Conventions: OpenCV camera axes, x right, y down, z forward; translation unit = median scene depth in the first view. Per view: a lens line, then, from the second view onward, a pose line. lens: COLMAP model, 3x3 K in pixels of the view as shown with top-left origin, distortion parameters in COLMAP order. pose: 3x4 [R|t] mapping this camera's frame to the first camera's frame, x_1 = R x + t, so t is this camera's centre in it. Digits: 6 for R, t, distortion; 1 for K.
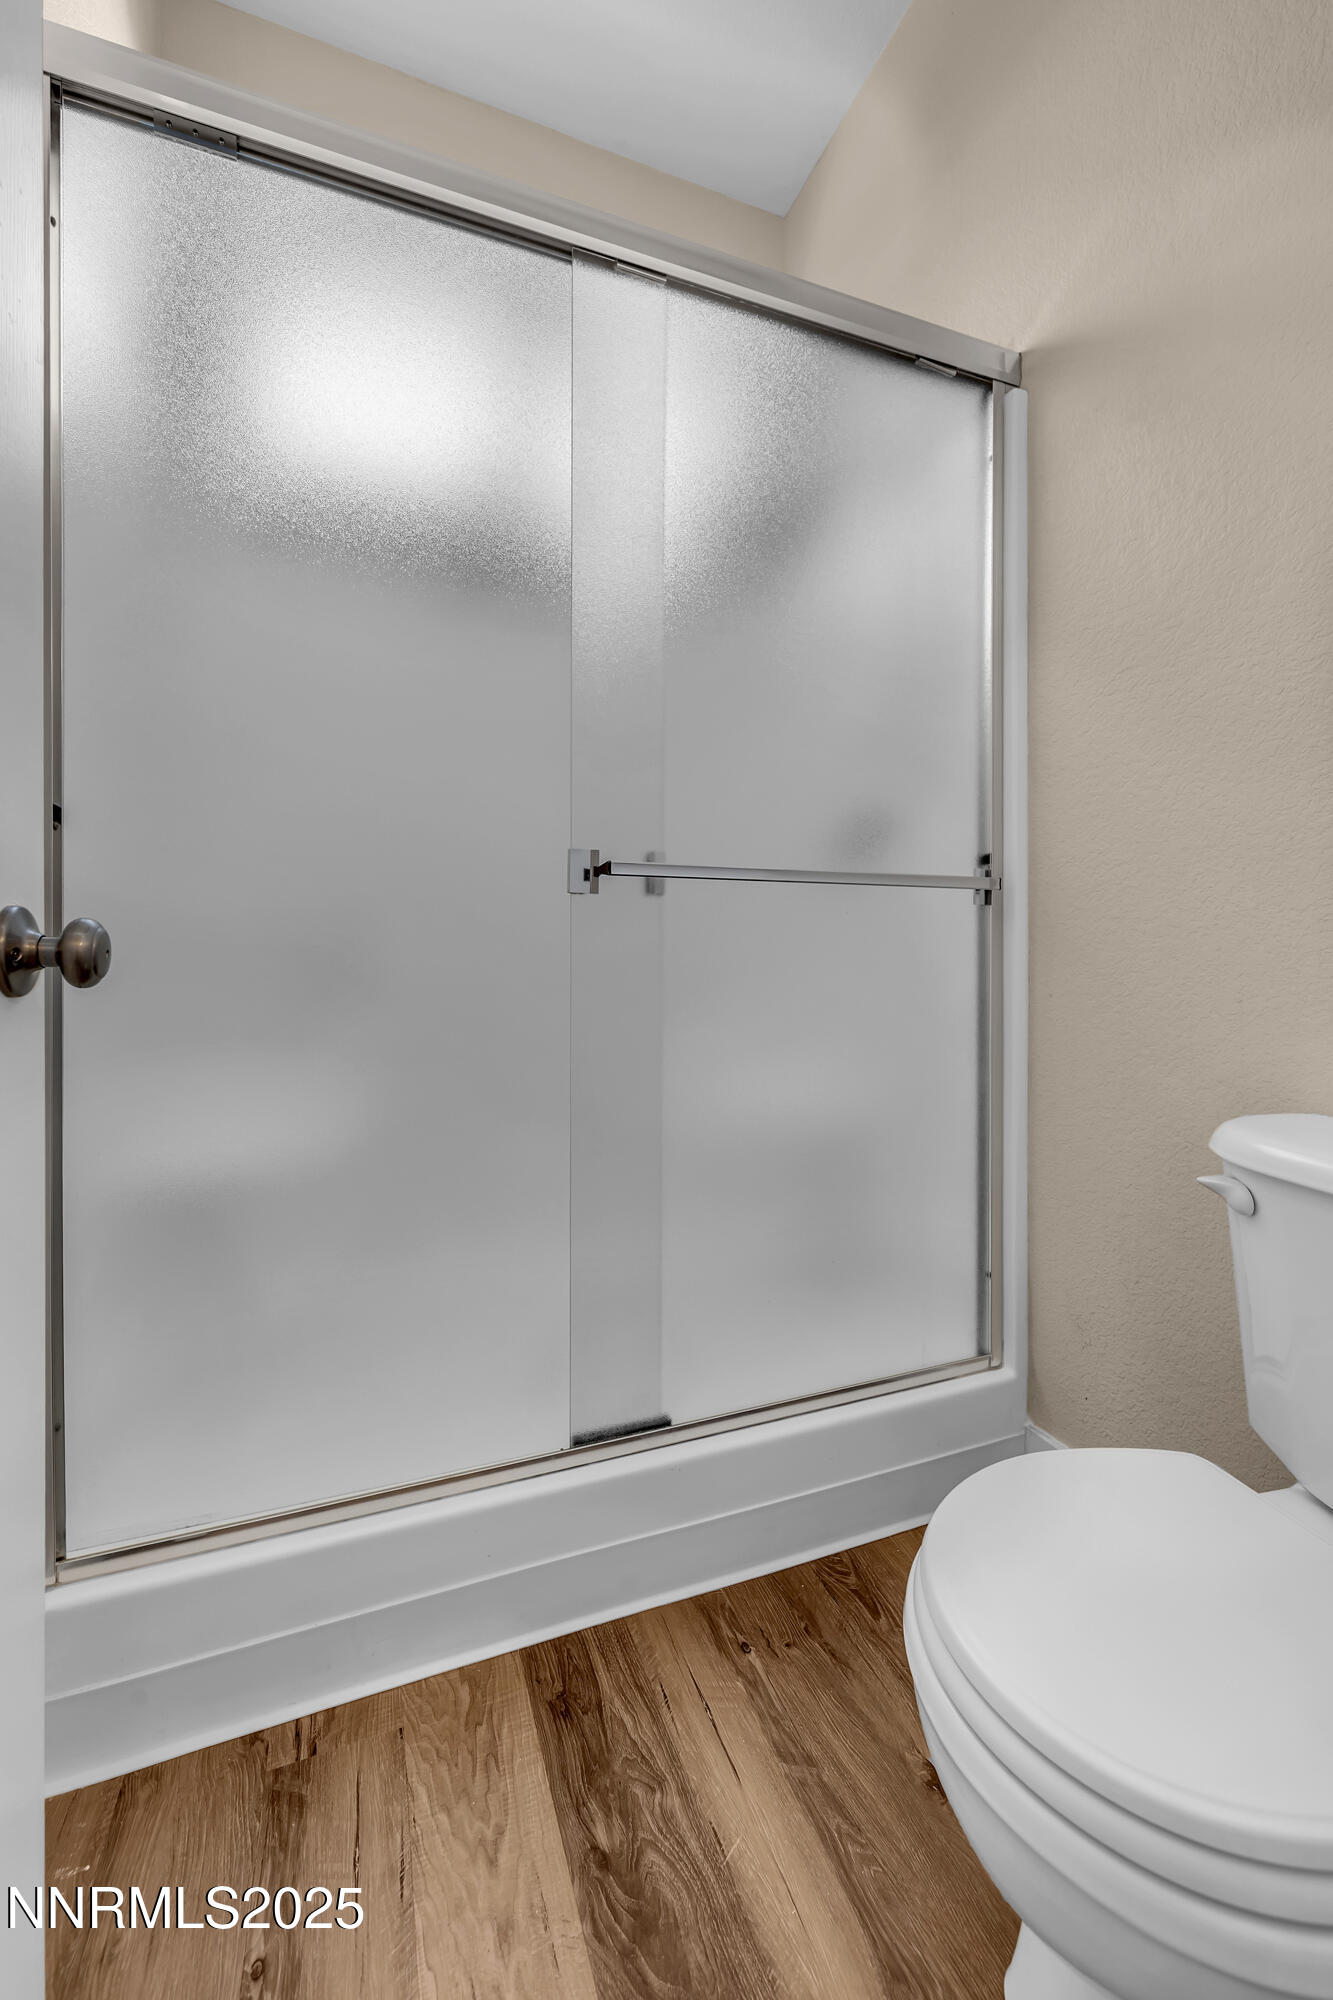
lens RADIAL K [[788.9, 0, 661.4], [0, 788.9, 980.6], [0, 0, 1]] dist [-0.000945, 0.000007]
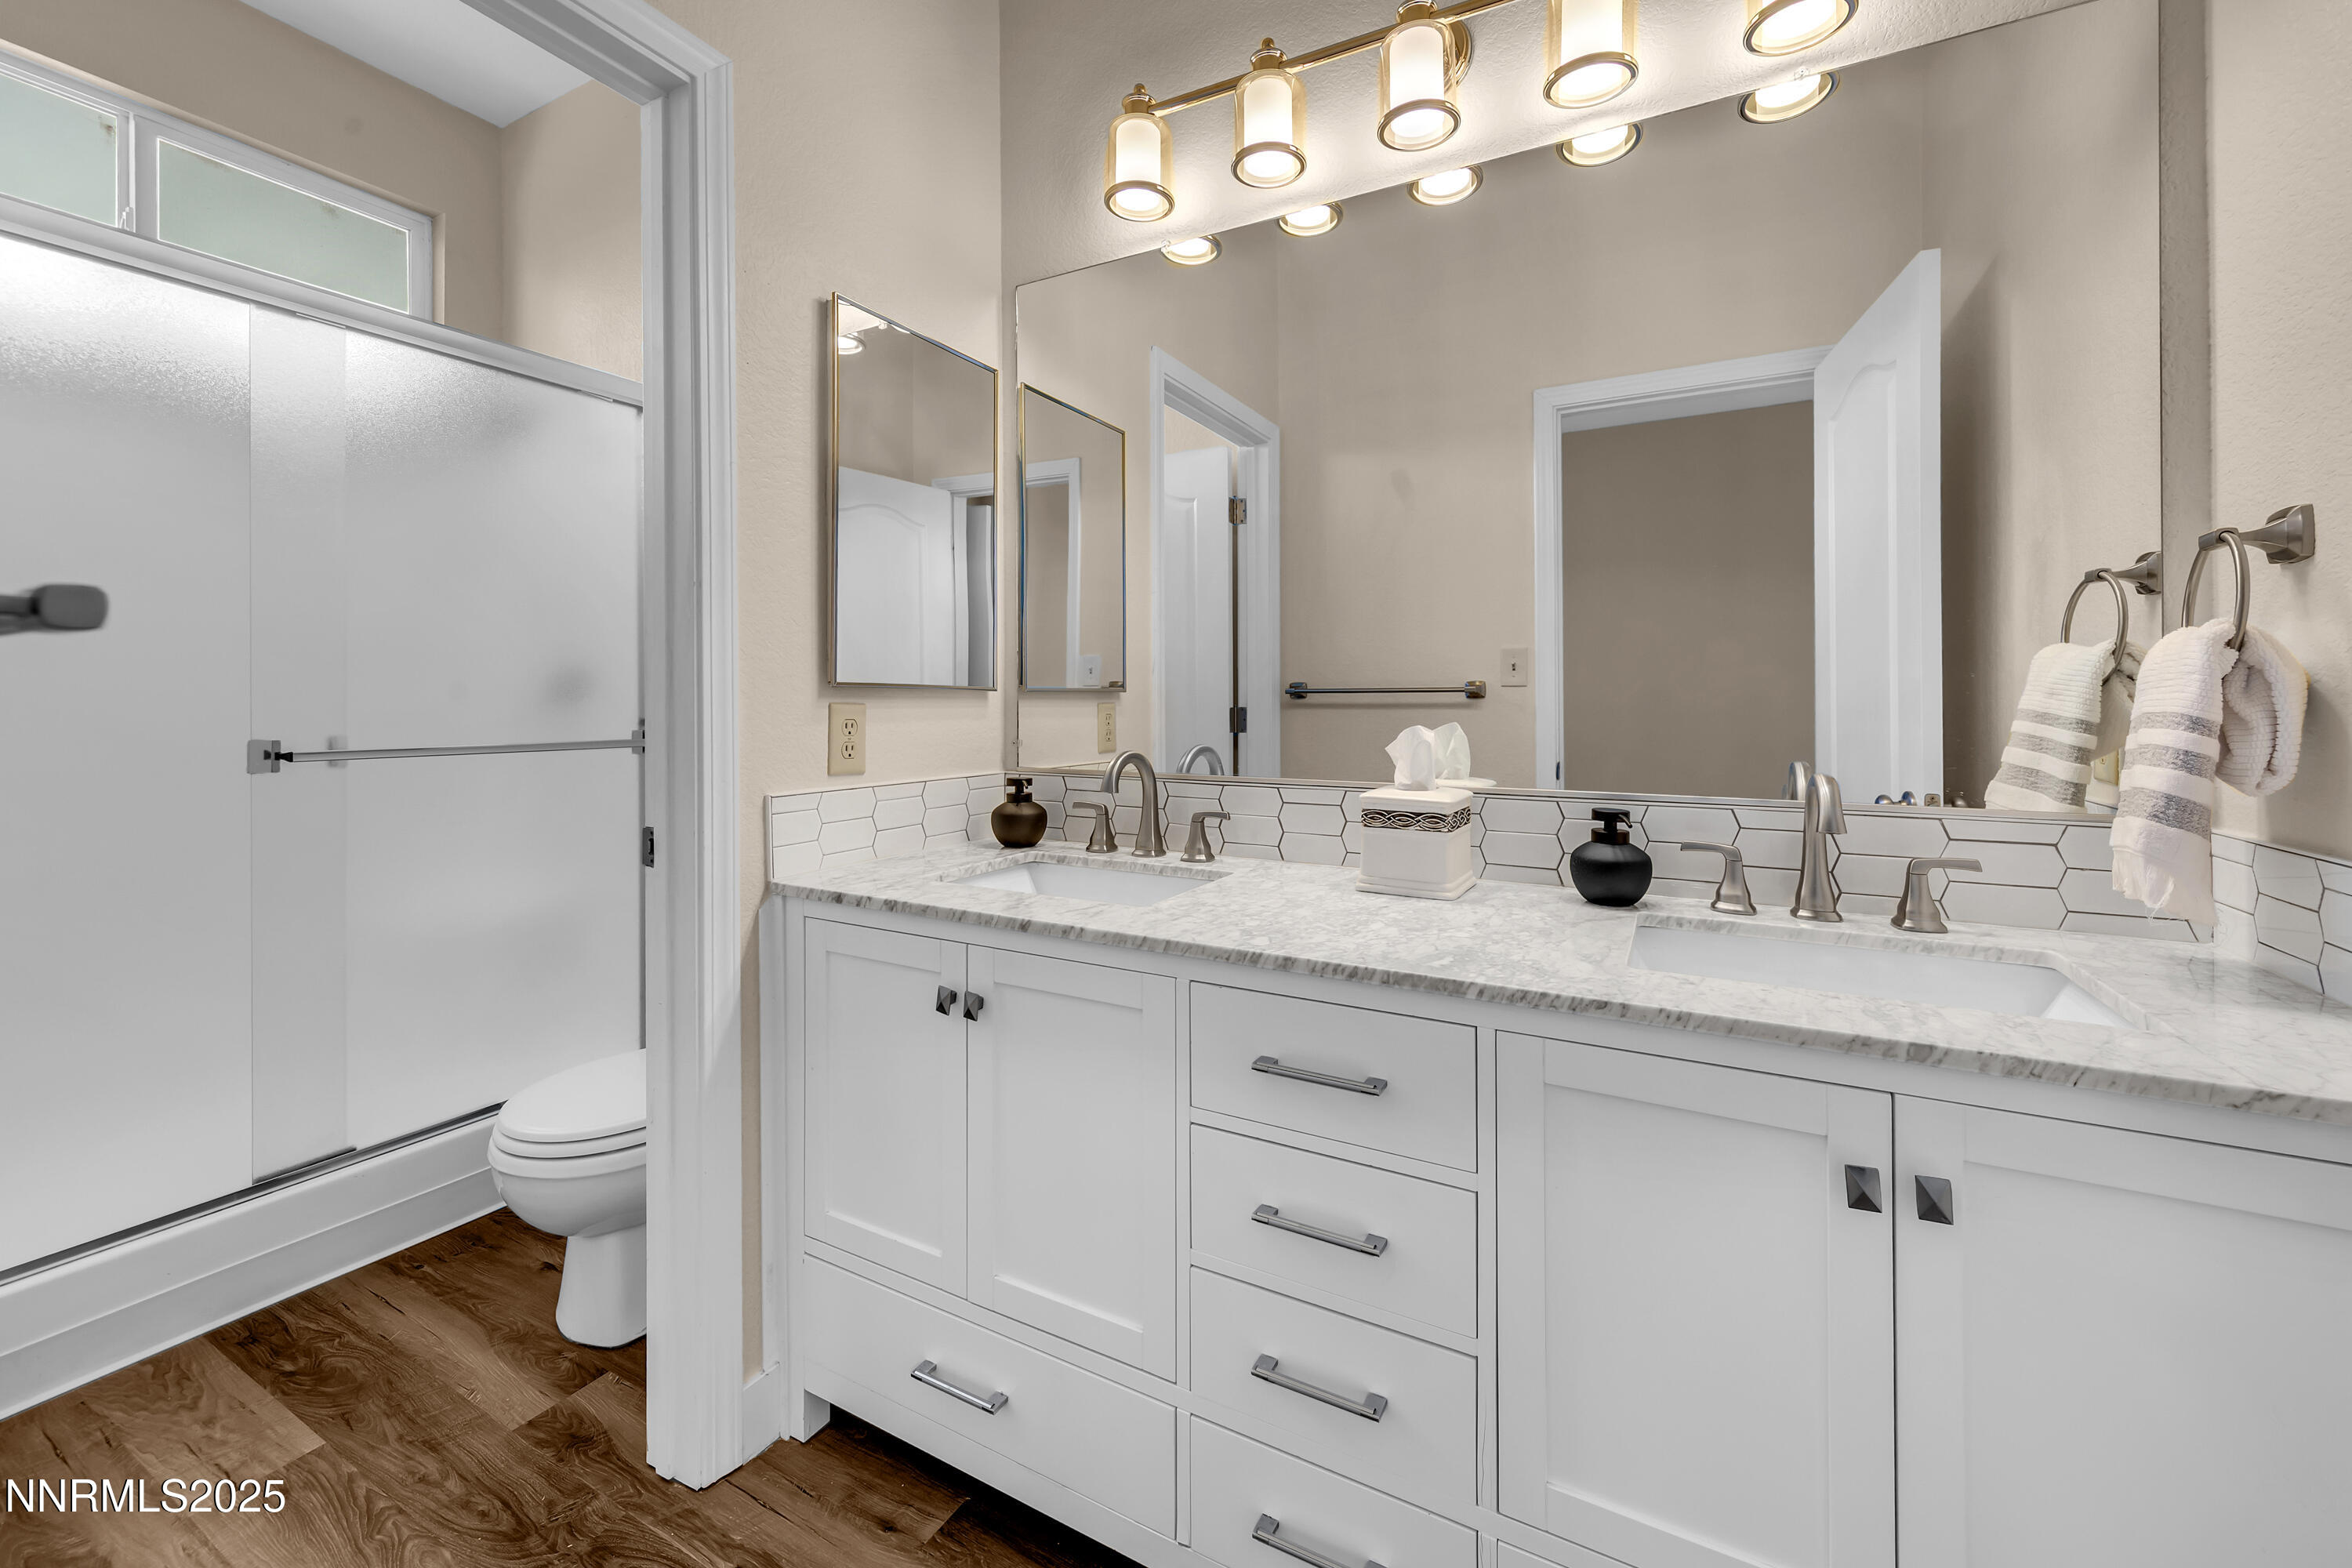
lens RADIAL K [[927.7, 0, 1219.3], [0, 927.7, 709.2], [0, 0, 1]] dist [-0.000945, 0.000007]
pose [[0.748784, -0.004866, 0.662797, 0.089224], [0.014125, 0.999863, -0.008616, -0.214787], [-0.662664, 0.015814, 0.748750, -1.515675]]
